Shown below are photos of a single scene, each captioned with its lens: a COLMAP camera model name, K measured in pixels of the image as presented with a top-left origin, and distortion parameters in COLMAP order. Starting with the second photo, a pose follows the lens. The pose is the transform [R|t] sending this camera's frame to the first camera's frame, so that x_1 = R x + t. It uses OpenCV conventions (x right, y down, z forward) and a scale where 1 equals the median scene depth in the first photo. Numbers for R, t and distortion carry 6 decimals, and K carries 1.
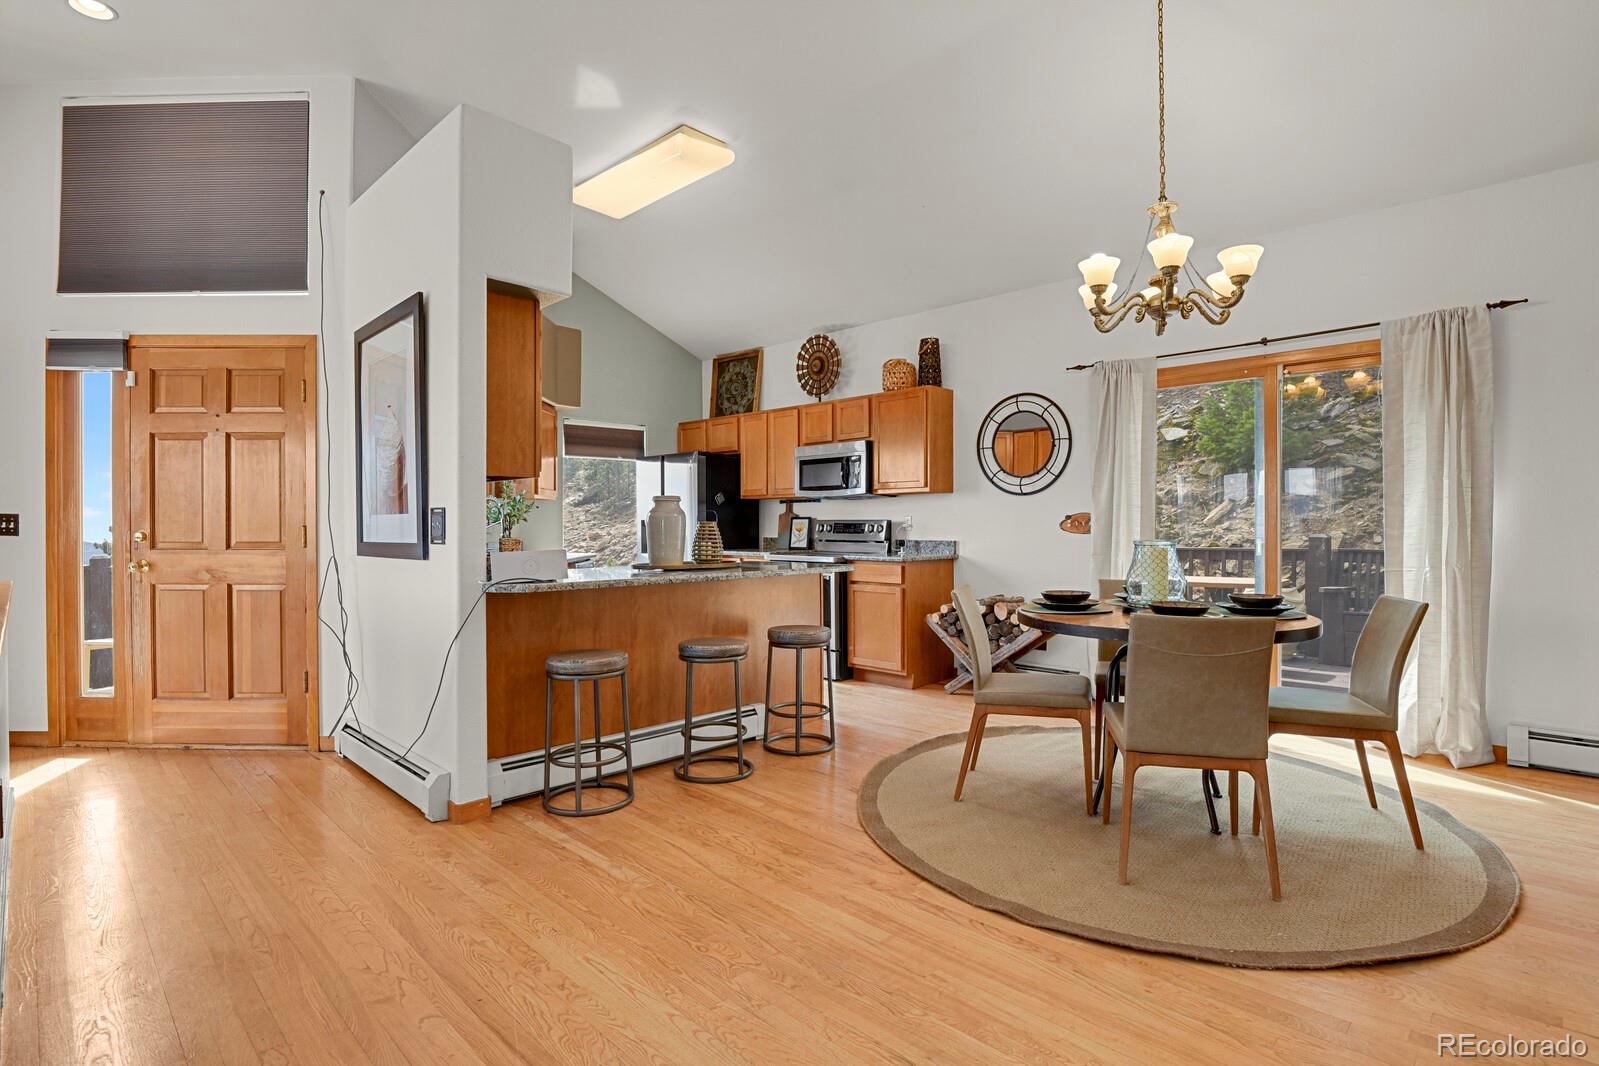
lens RADIAL K [[777.7, 0, 813.1], [0, 777.7, 529.6], [0, 0, 1]] dist [-0.025047, -0.001560]
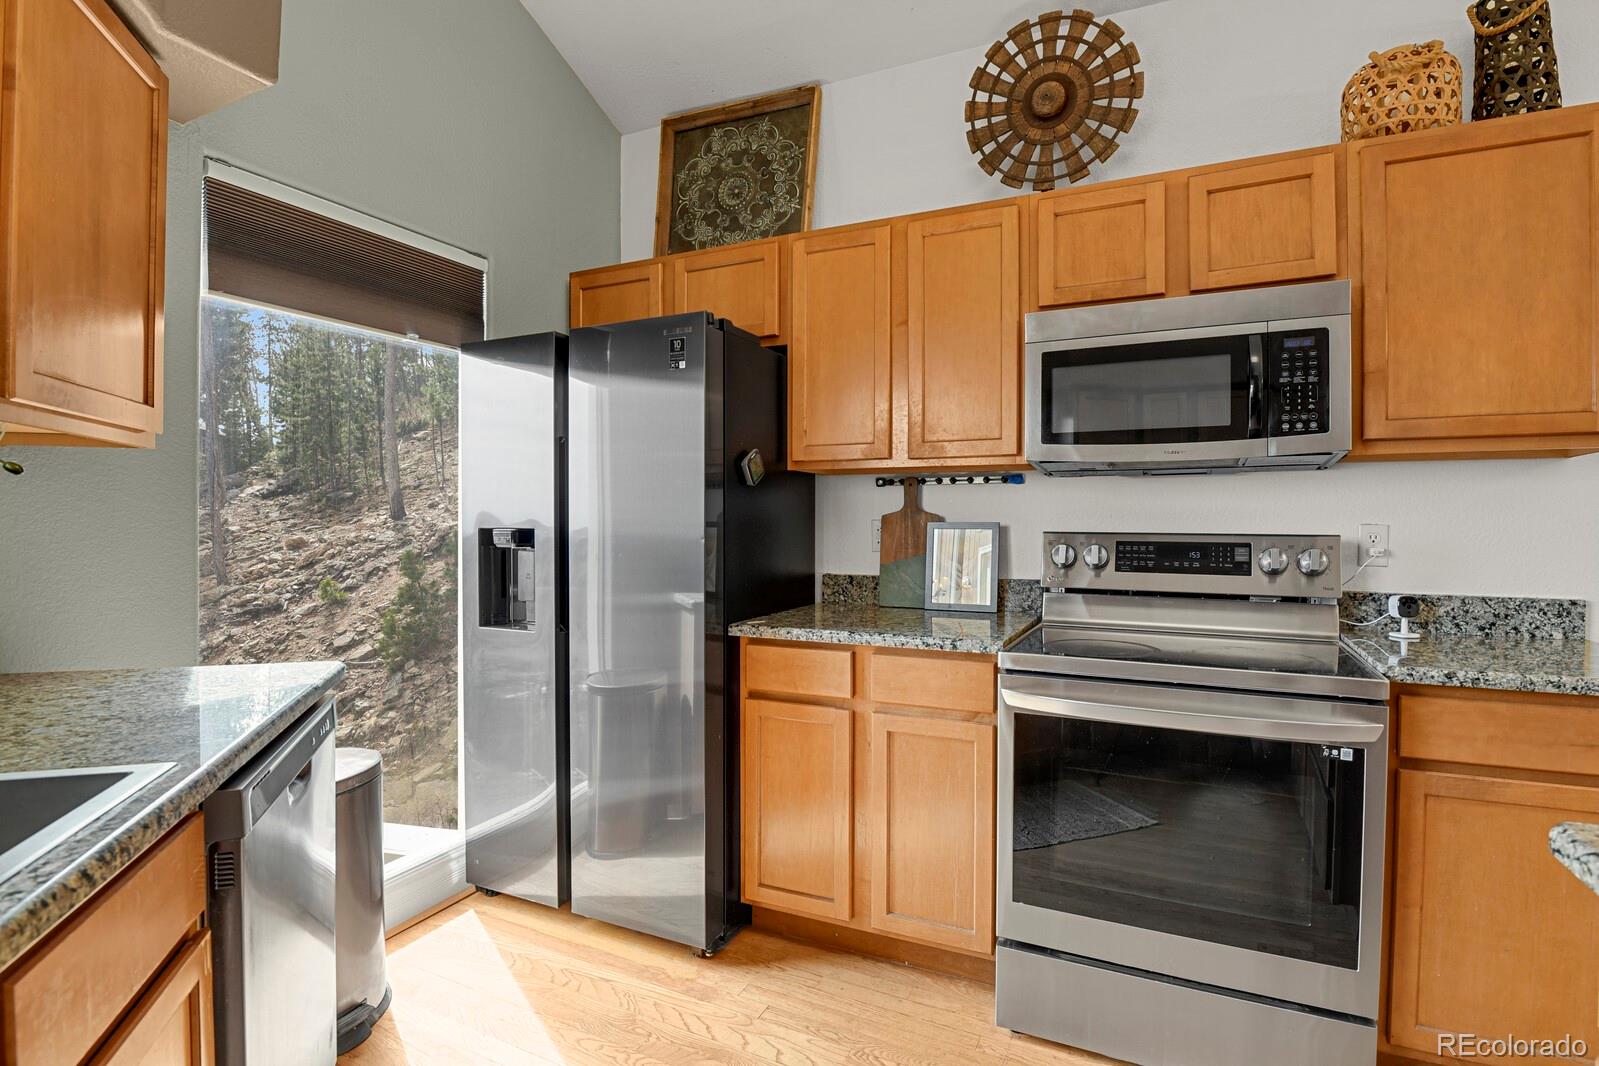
lens RADIAL K [[786.7, 0, 809.7], [0, 786.7, 531.5], [0, 0, 1]] dist [-0.025425, -0.001279]
pose [[0.950843, 0.002630, 0.309661, -0.199709], [-0.003494, 0.999991, 0.002234, -0.012511], [-0.309652, -0.003207, 0.950844, 0.663890]]
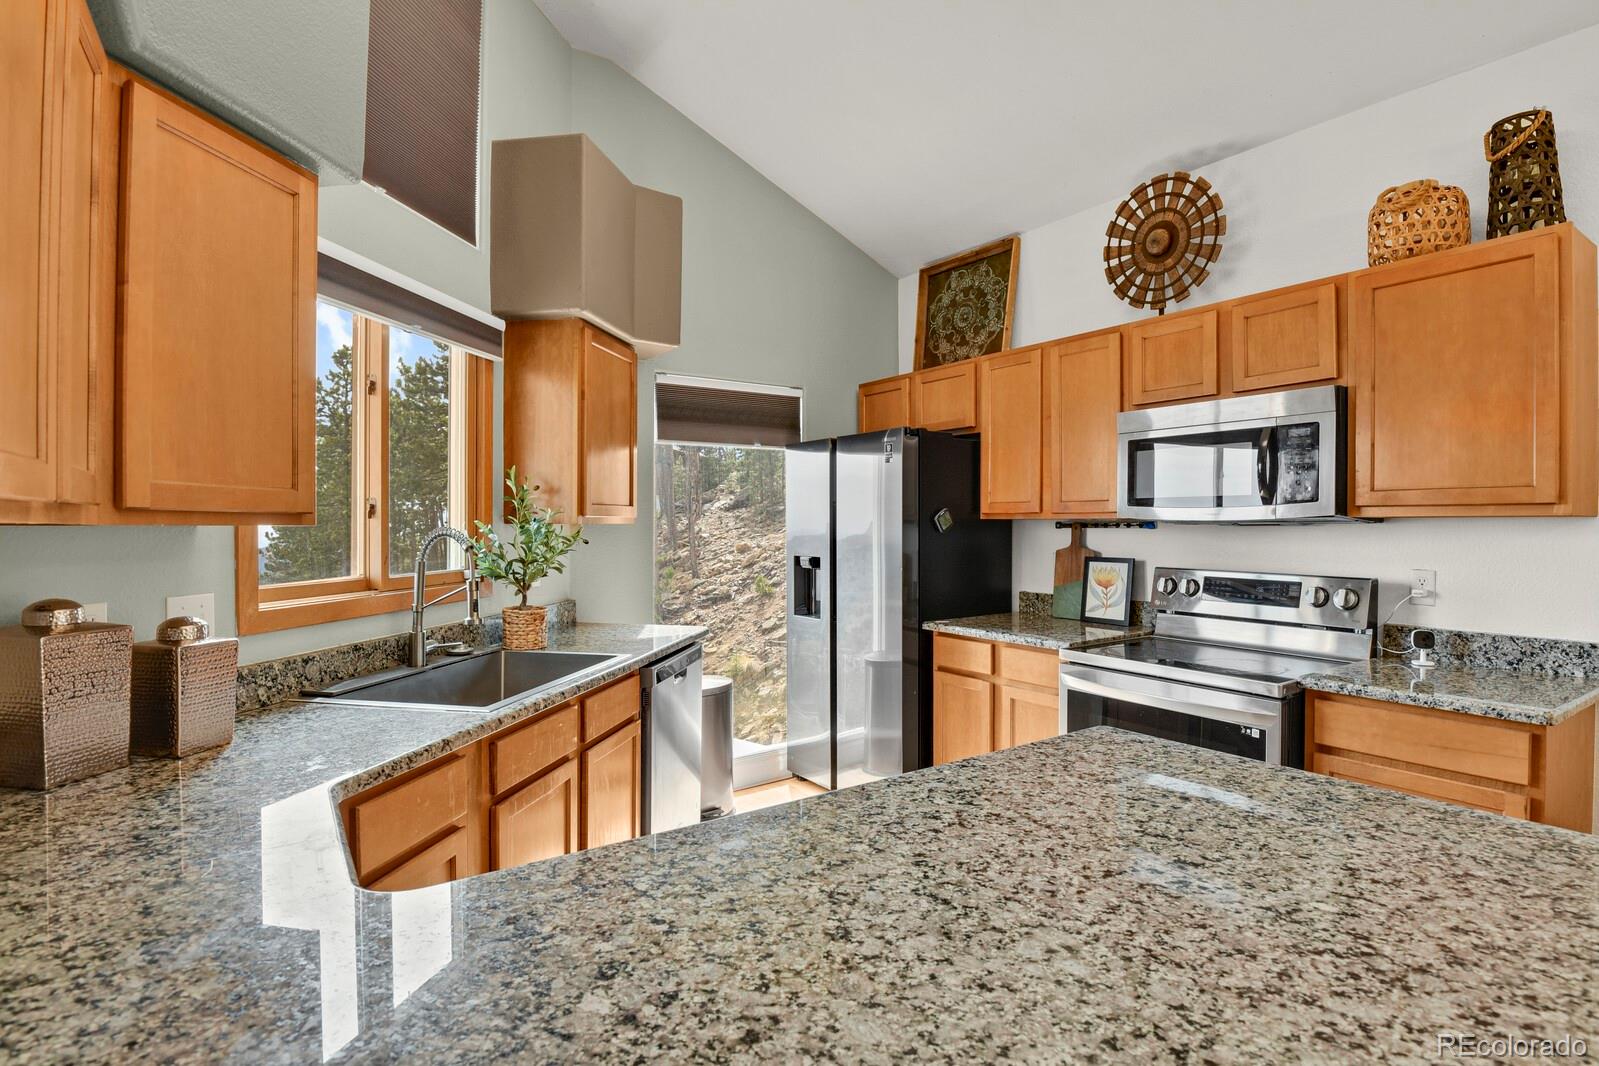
lens RADIAL K [[783.3, 0, 801.1], [0, 783.3, 530.8], [0, 0, 1]] dist [-0.027973, -0.000788]
pose [[0.977457, 0.006707, -0.211029, -0.101951], [-0.006648, 0.999977, 0.000987, -0.032206], [0.211030, 0.000438, 0.977479, 0.471301]]
